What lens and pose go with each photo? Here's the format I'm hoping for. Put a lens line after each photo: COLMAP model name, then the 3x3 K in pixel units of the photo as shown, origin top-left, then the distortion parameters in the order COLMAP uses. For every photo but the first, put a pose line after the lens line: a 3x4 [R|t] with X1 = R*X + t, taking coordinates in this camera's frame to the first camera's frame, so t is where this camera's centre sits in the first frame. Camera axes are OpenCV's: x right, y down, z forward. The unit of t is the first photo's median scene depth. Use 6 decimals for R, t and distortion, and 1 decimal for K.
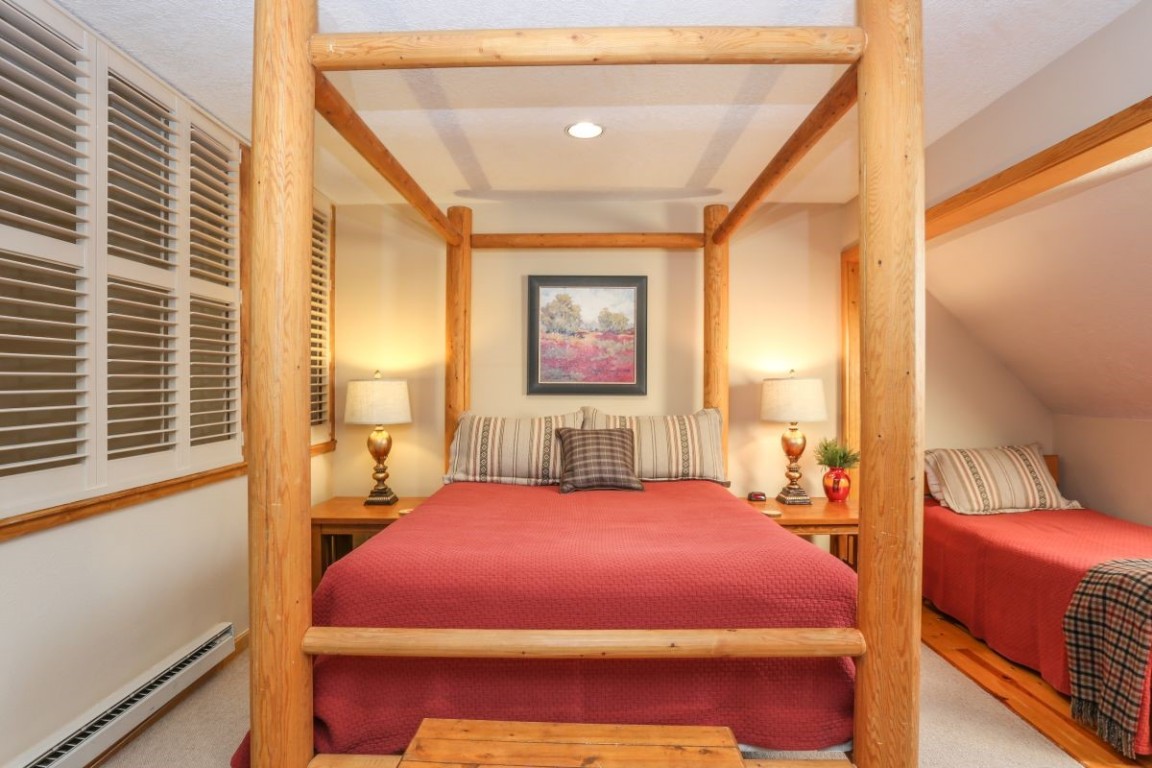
lens RADIAL K [[624.5, 0, 576.0], [0, 624.5, 384.0], [0, 0, 1]] dist [-0.066718, 0.037845]
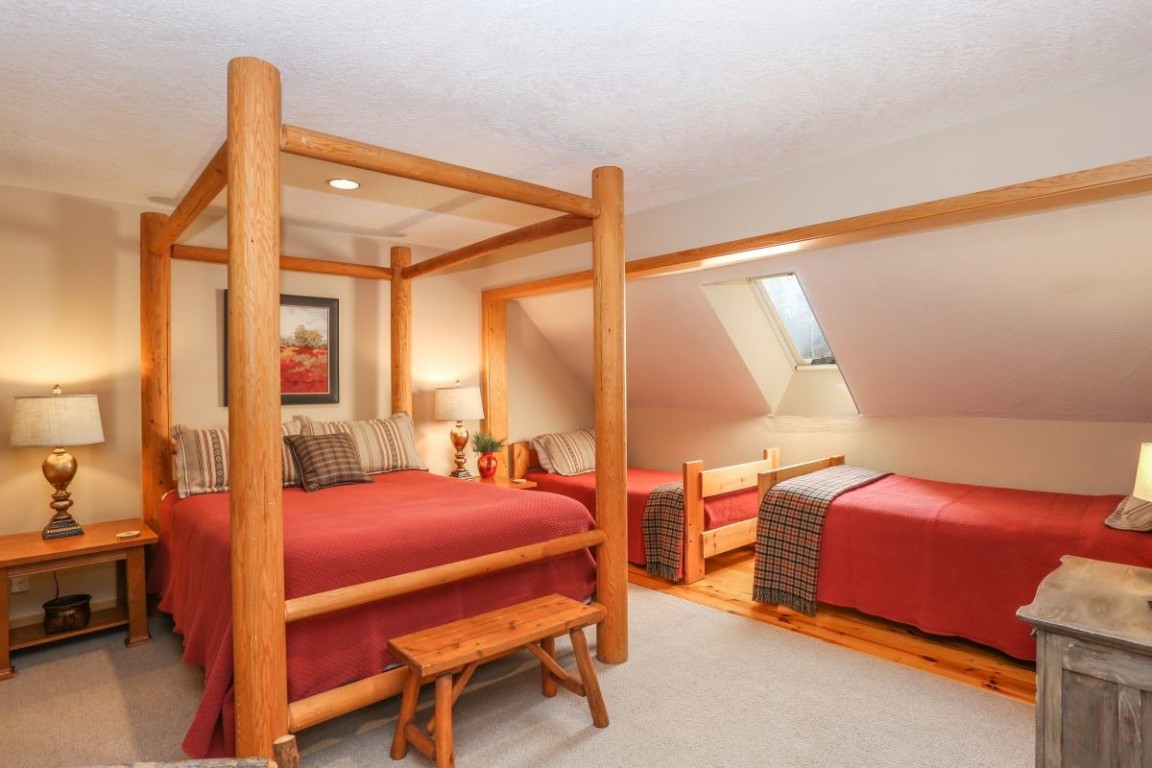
lens RADIAL K [[624.5, 0, 576.0], [0, 624.5, 384.0], [0, 0, 1]] dist [-0.066718, 0.037845]
pose [[0.734538, -0.011076, 0.678478, -0.365406], [0.011857, 0.999924, 0.003487, -0.017641], [-0.678464, 0.005483, 0.734613, -0.137820]]
